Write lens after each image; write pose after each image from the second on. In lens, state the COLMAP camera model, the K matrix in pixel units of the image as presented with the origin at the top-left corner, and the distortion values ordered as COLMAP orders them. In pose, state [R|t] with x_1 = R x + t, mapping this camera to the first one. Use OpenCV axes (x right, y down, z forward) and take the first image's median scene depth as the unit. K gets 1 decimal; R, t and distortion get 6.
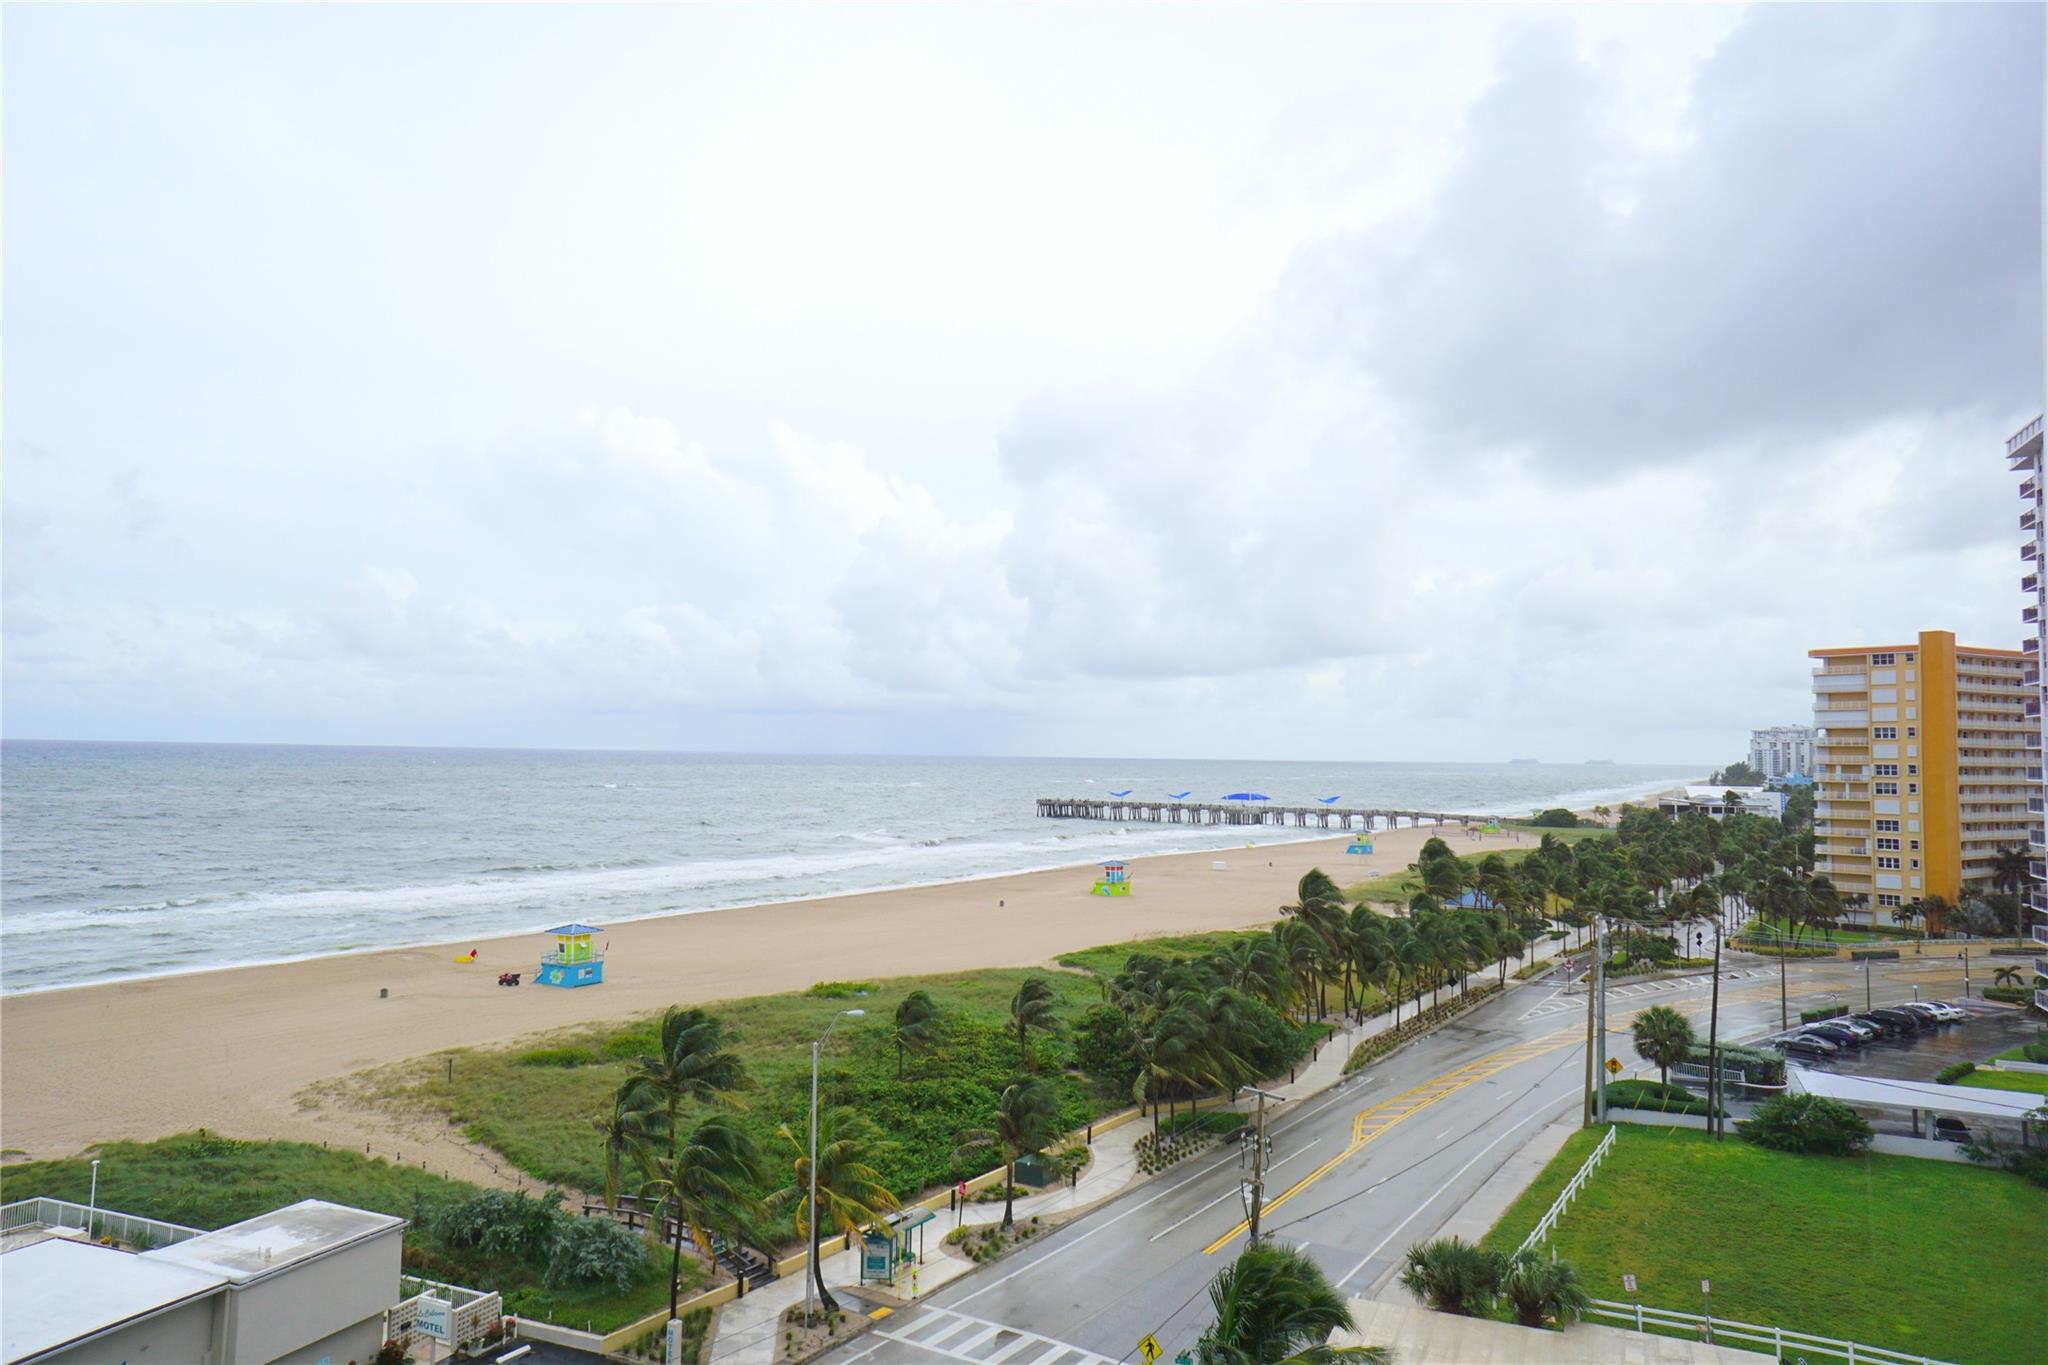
lens RADIAL K [[1386.9, 0, 1014.0], [0, 1386.9, 683.1], [0, 0, 1]] dist [-0.062326, 0.090825]
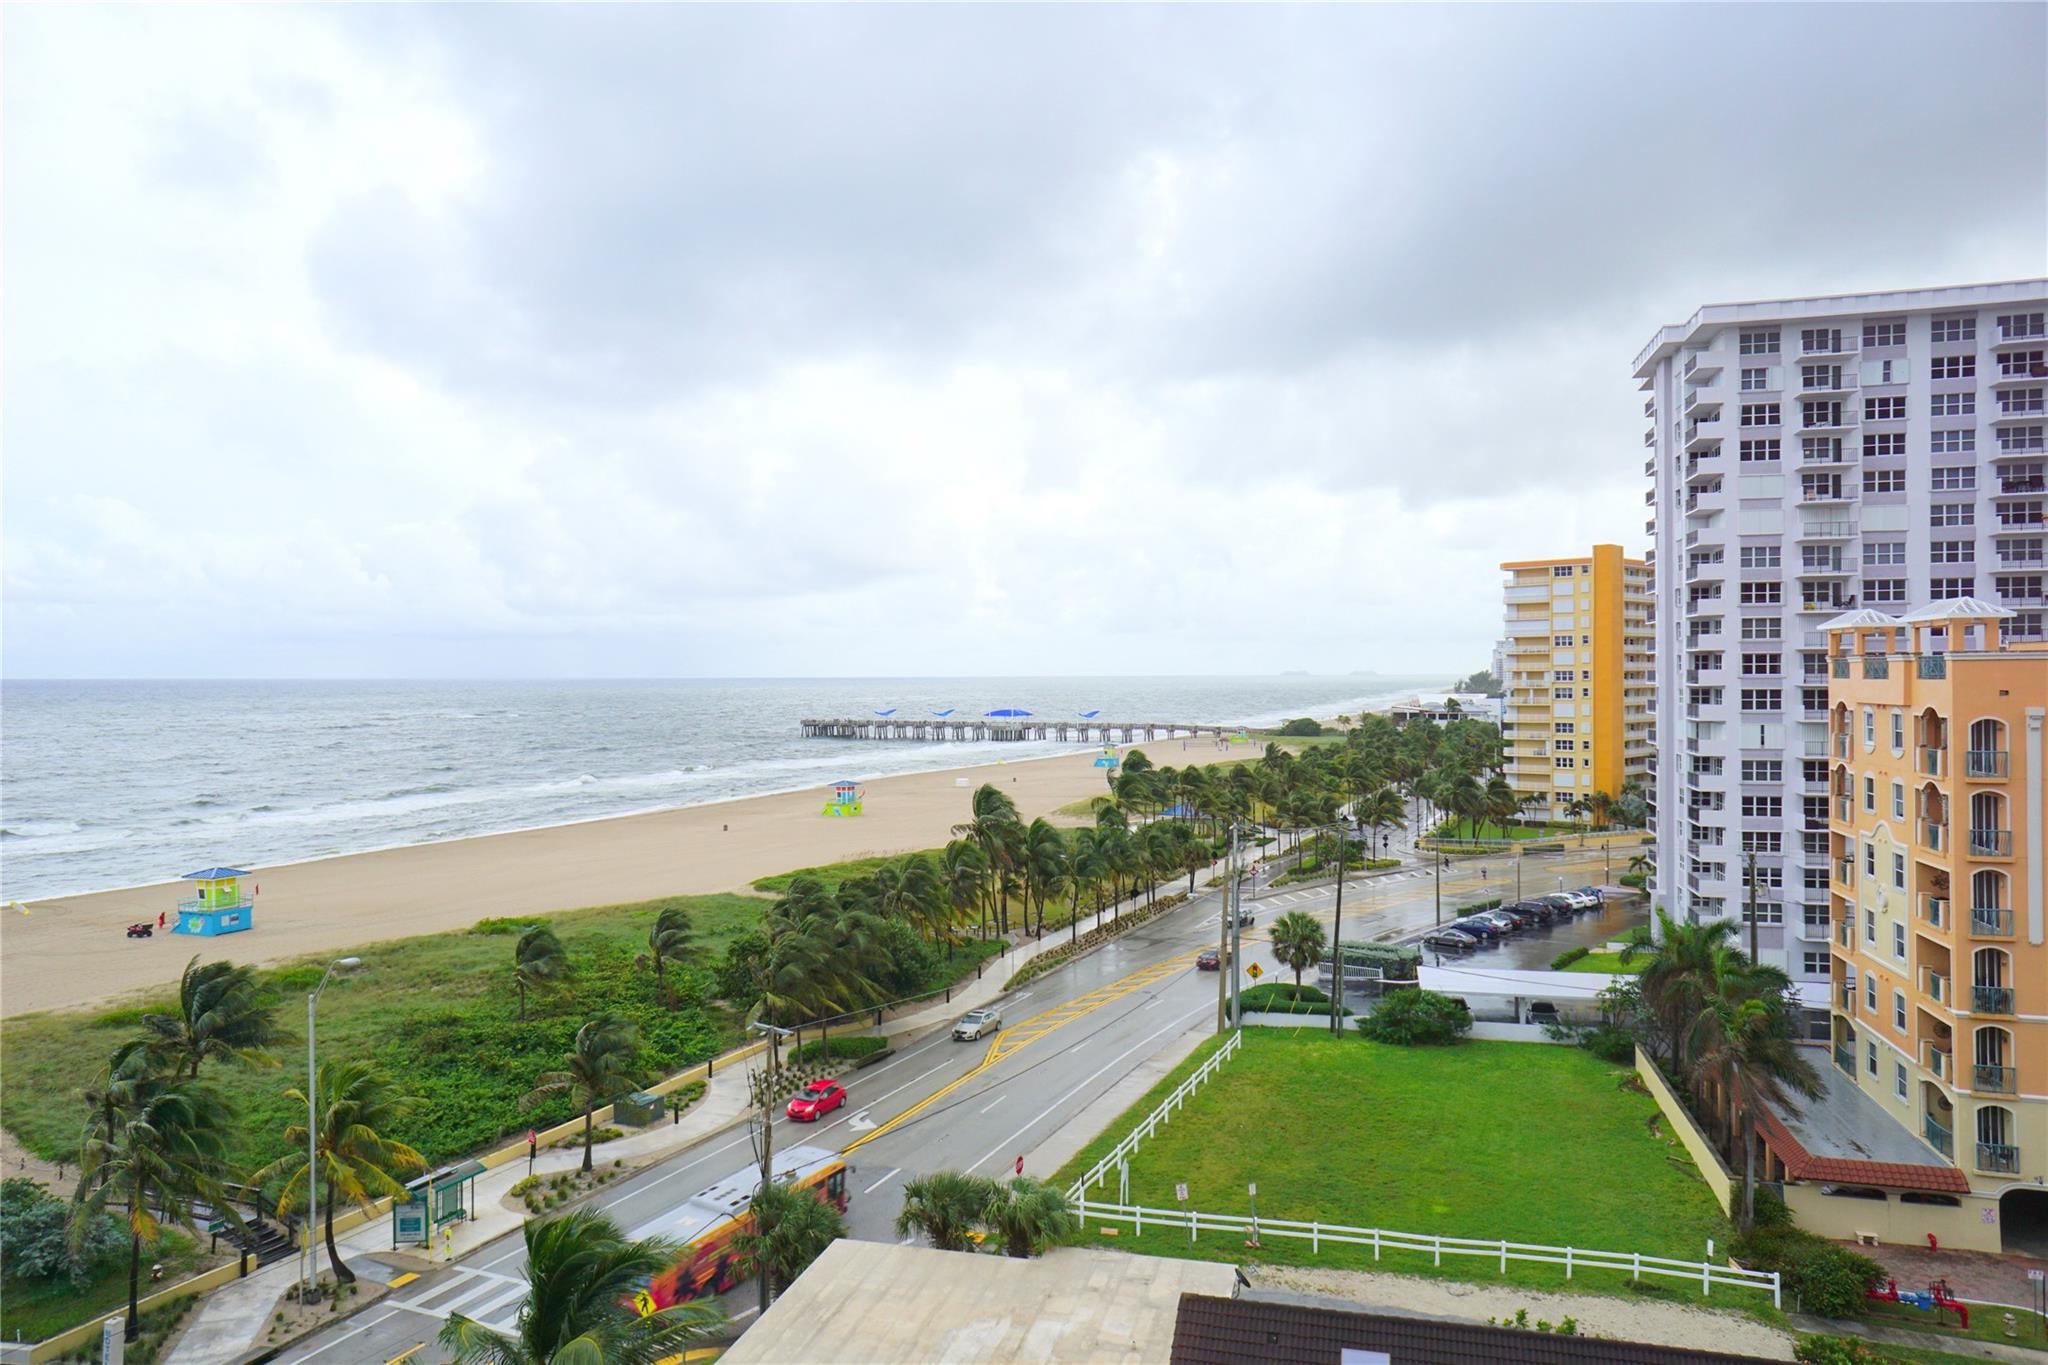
lens RADIAL K [[1384.6, 0, 1013.6], [0, 1384.6, 682.7], [0, 0, 1]] dist [-0.064989, 0.090707]
pose [[0.988490, -0.018698, 0.150125, 0.113811], [0.009928, 0.998211, 0.058956, 0.003350], [-0.150959, -0.056787, 0.986908, 0.030621]]
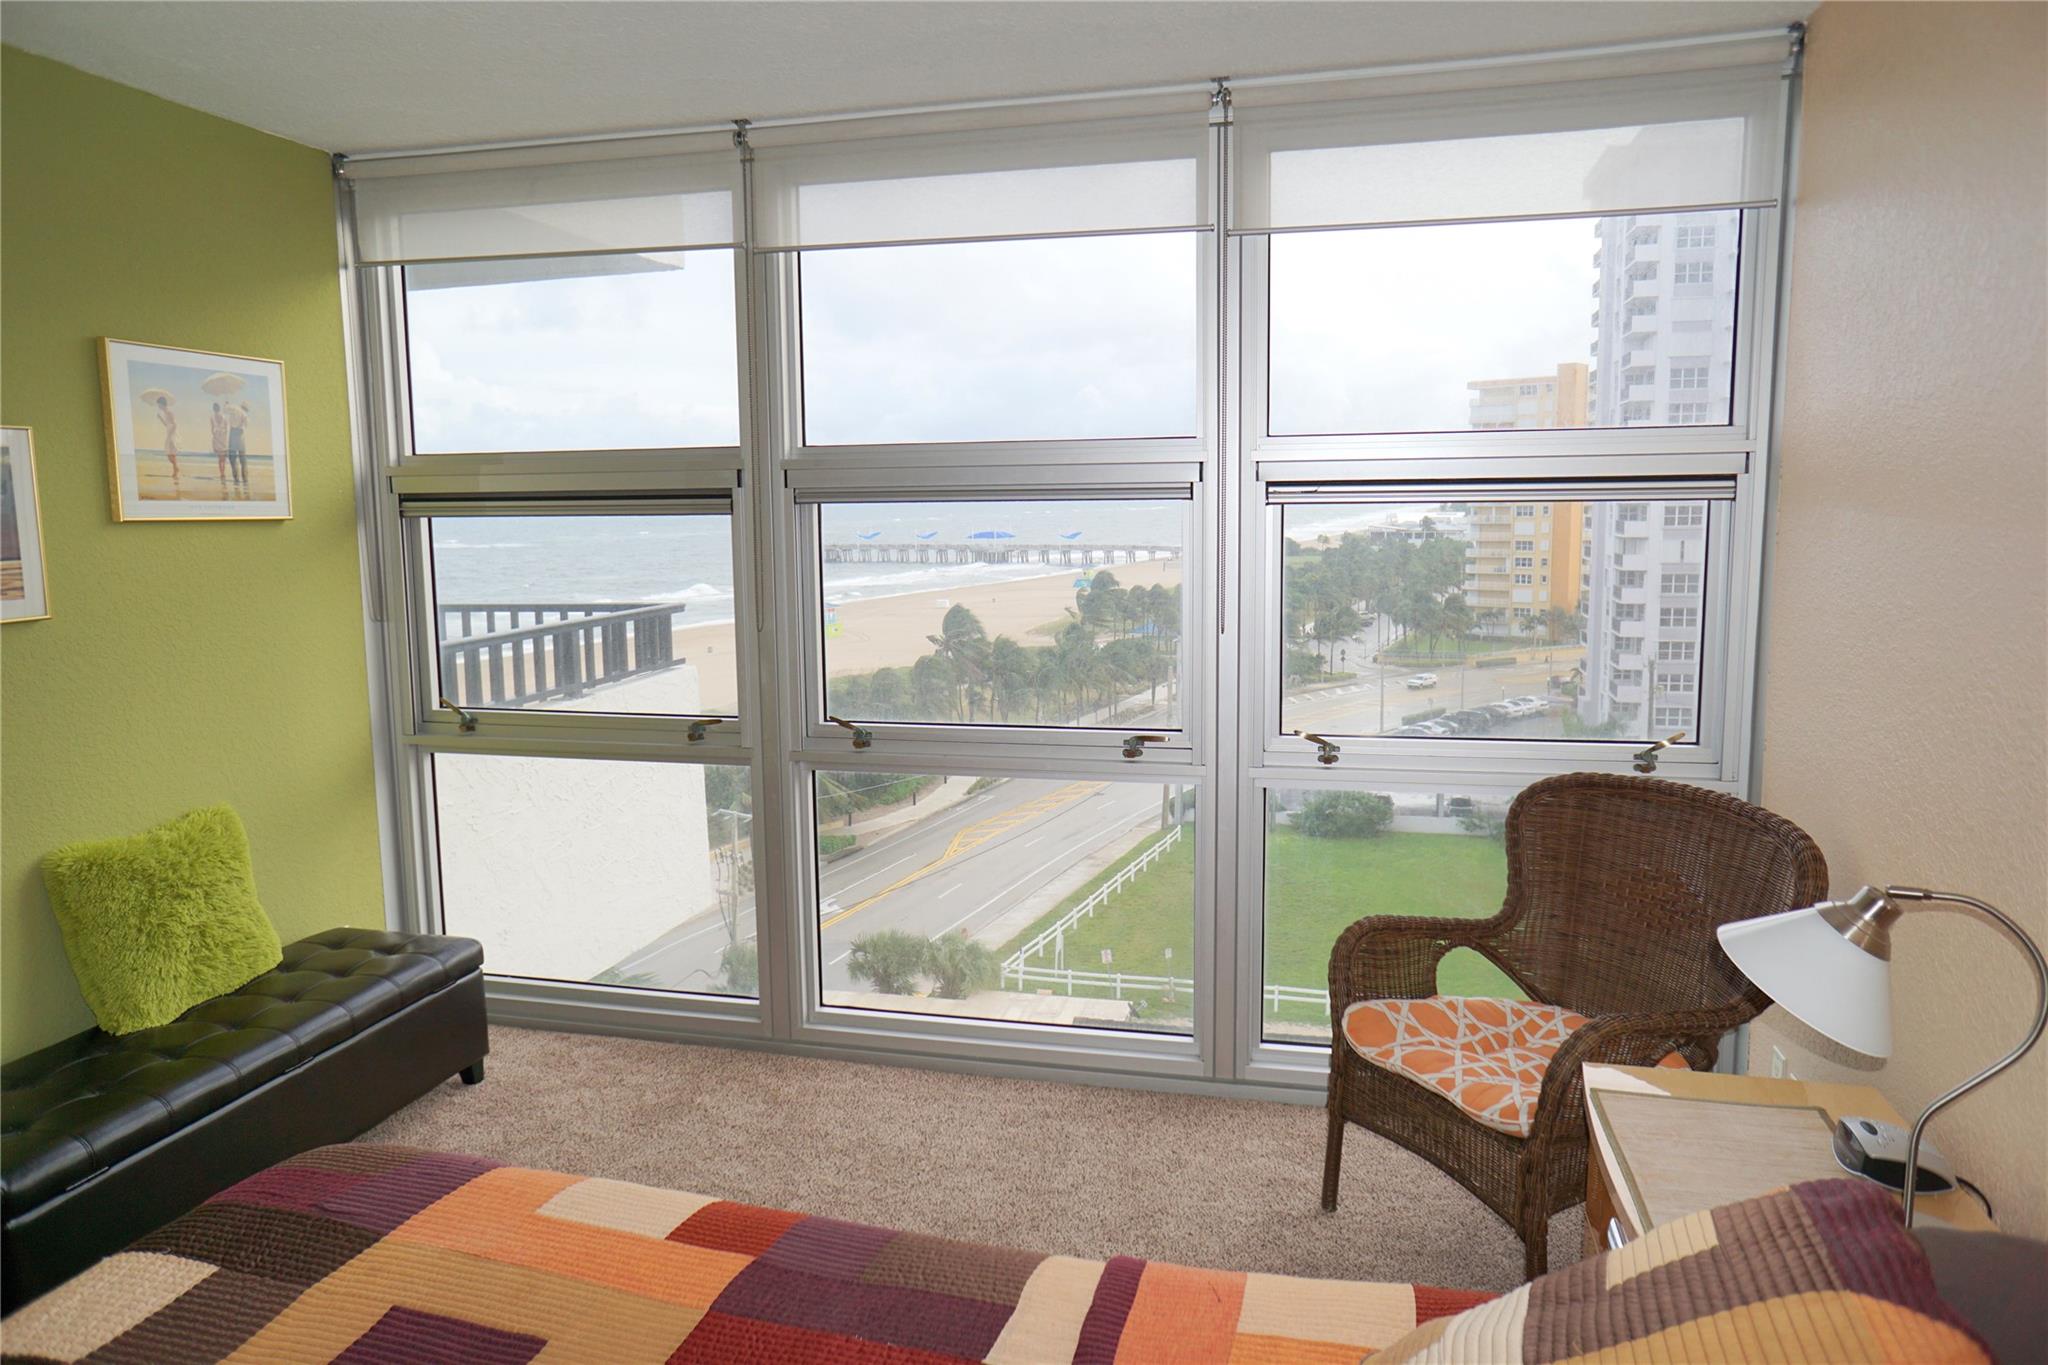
lens RADIAL K [[1386.9, 0, 1014.0], [0, 1386.9, 683.1], [0, 0, 1]] dist [-0.062326, 0.090825]
pose [[0.986951, -0.048199, 0.153635, 0.128595], [0.018994, 0.982335, 0.186164, -0.000503], [-0.159894, -0.180817, 0.970432, -0.038542]]
